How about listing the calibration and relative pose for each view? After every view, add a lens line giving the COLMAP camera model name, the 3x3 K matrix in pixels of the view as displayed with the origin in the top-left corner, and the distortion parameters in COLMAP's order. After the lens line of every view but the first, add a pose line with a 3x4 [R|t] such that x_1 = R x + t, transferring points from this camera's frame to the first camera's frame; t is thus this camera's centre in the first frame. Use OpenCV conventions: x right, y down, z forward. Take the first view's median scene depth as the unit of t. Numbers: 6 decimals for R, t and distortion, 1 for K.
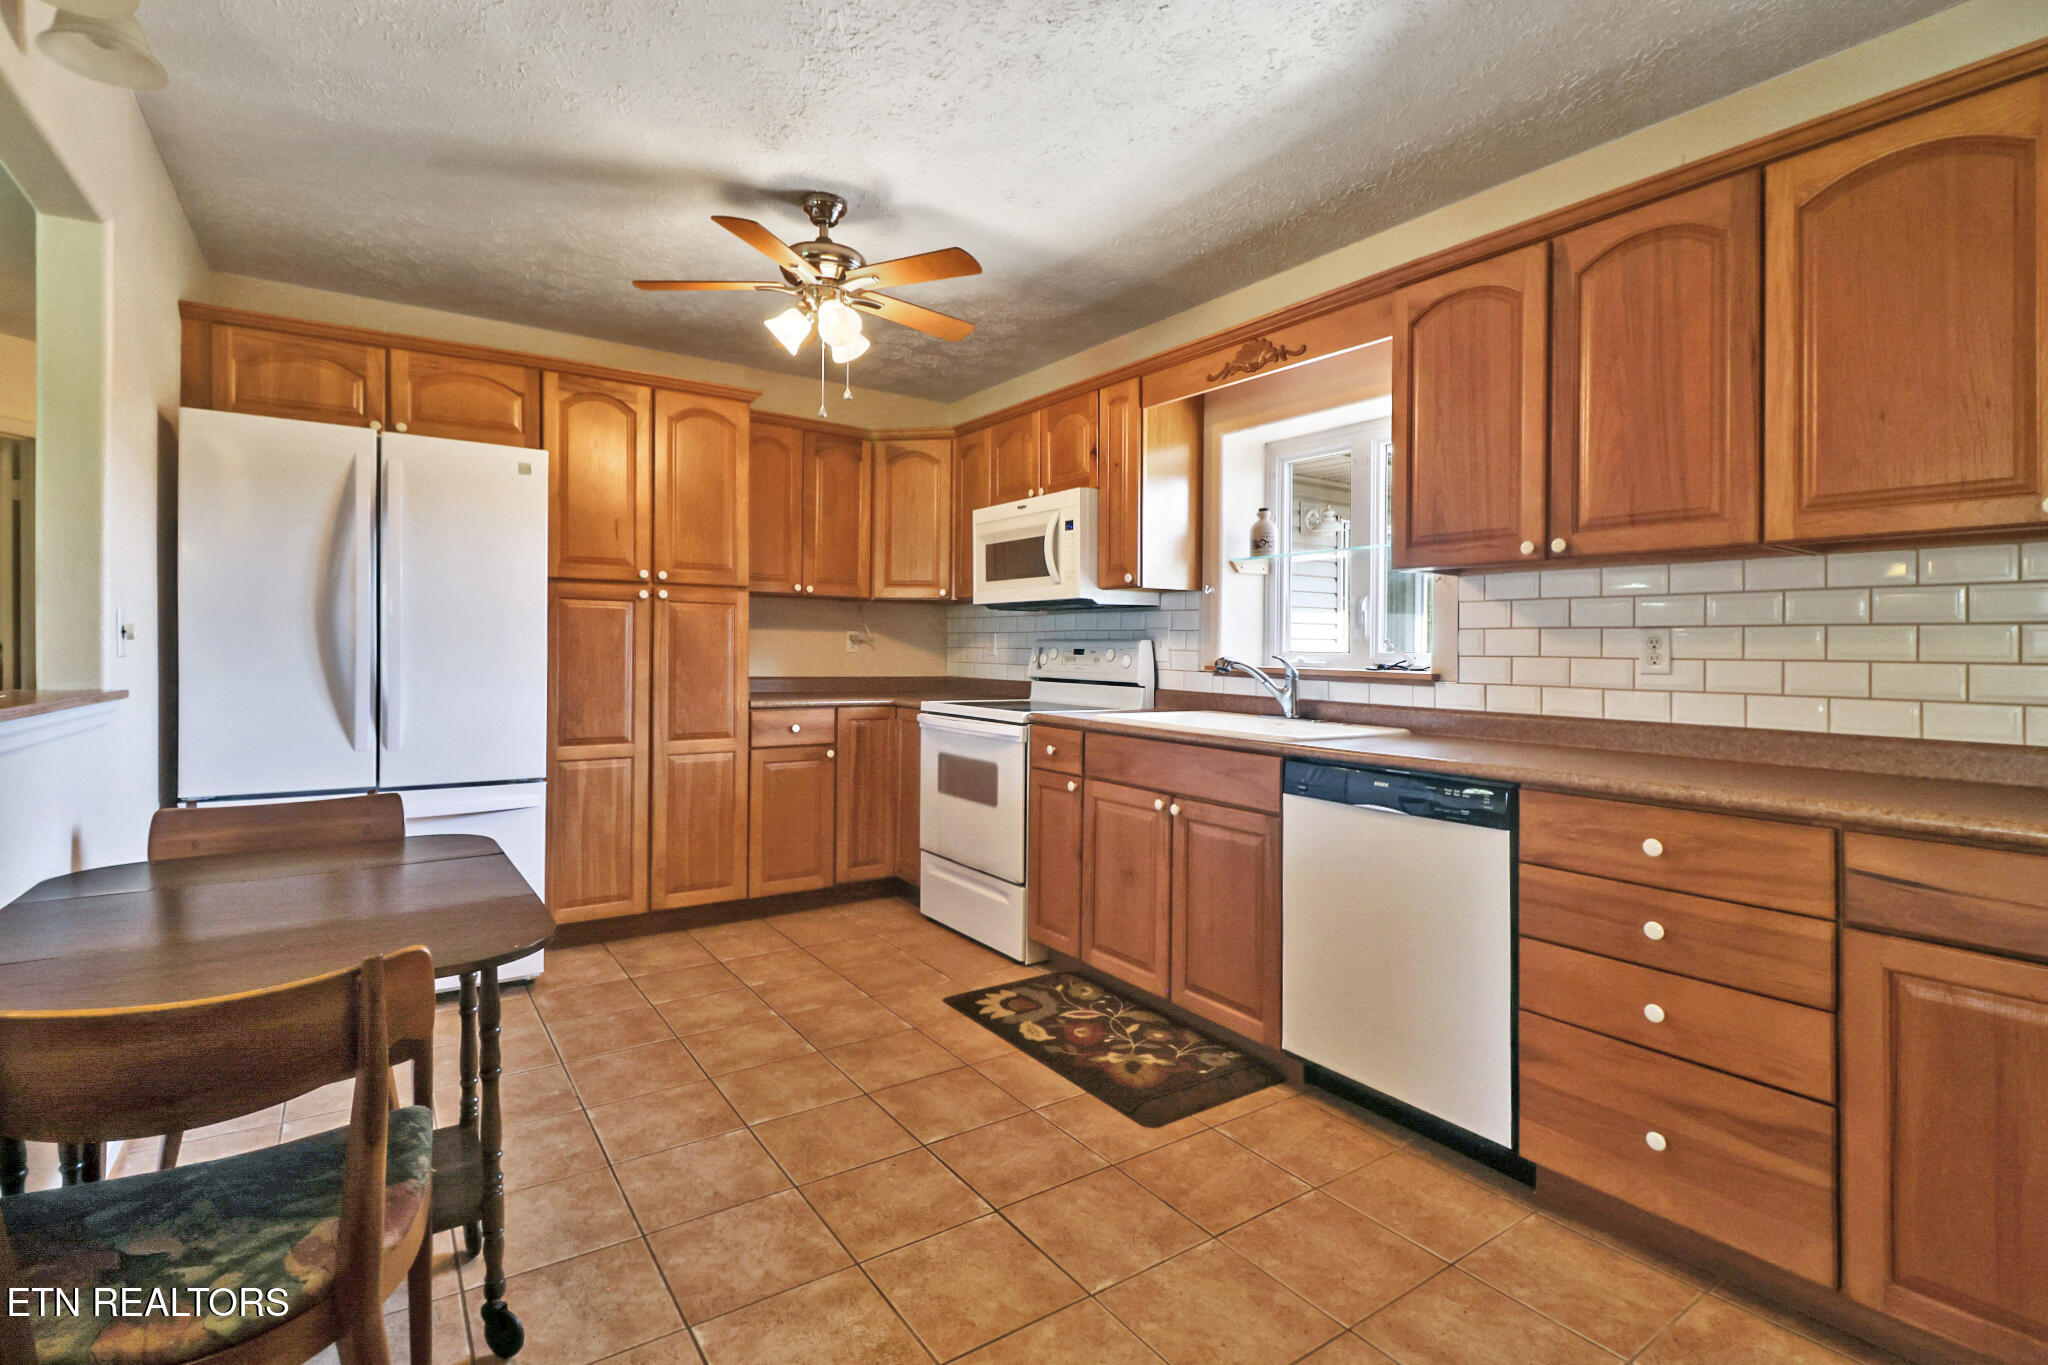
lens RADIAL K [[972.3, 0, 1005.1], [0, 972.3, 644.5], [0, 0, 1]] dist [-0.010093, -0.000614]
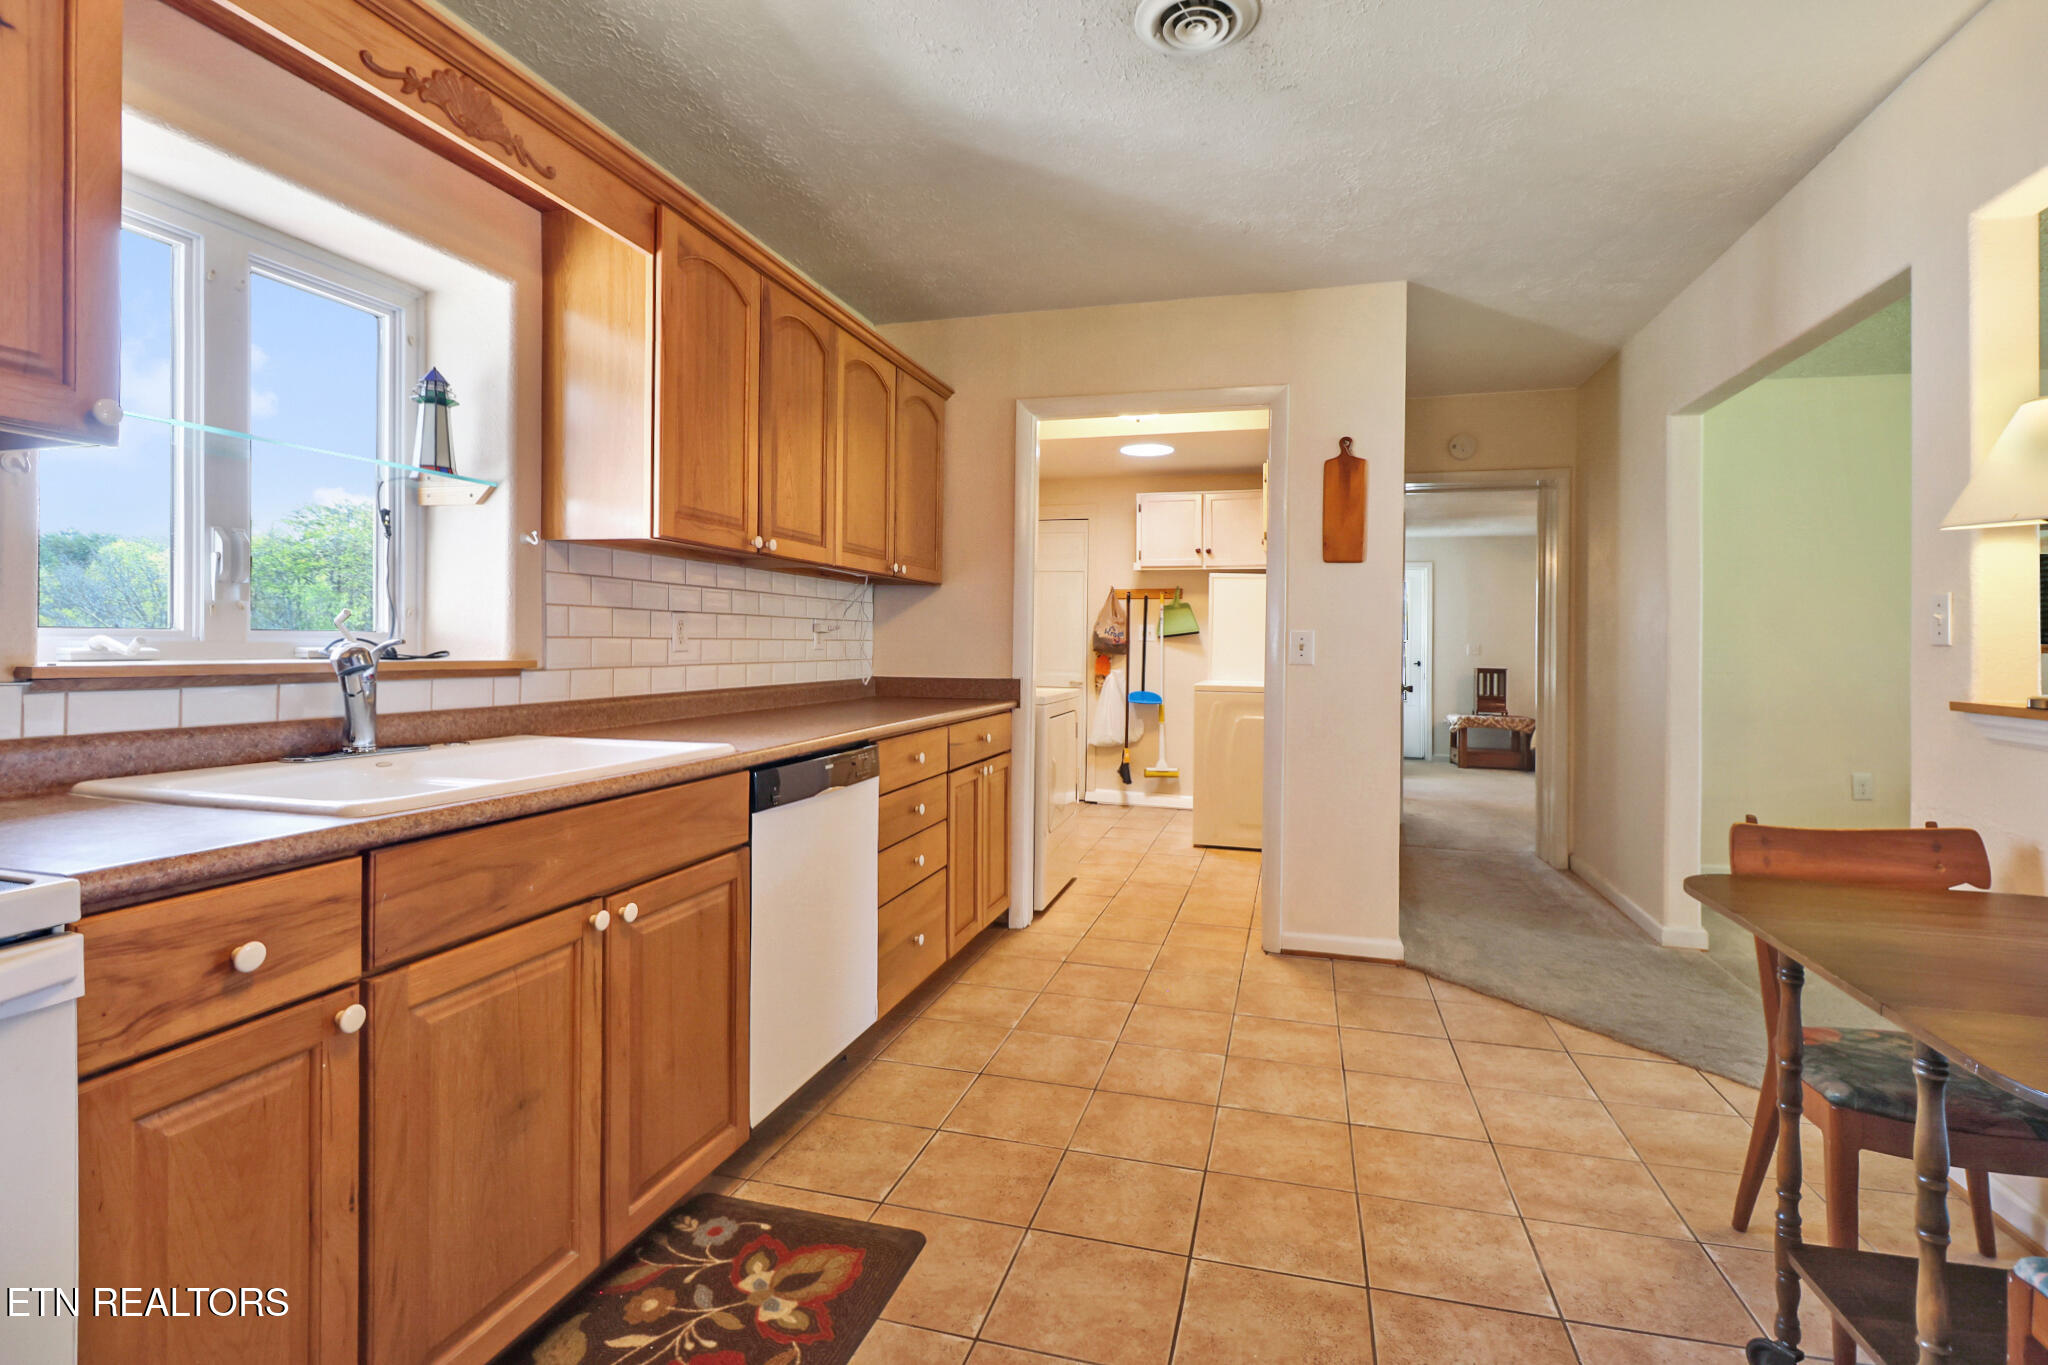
lens RADIAL K [[972.3, 0, 1024.1], [0, 972.3, 664.5], [0, 0, 1]] dist [-0.010093, -0.000614]
pose [[-0.649207, -0.035836, 0.759767, -0.497184], [-0.019726, 0.999347, 0.030281, 0.002213], [-0.760356, 0.004672, -0.649489, 1.466644]]
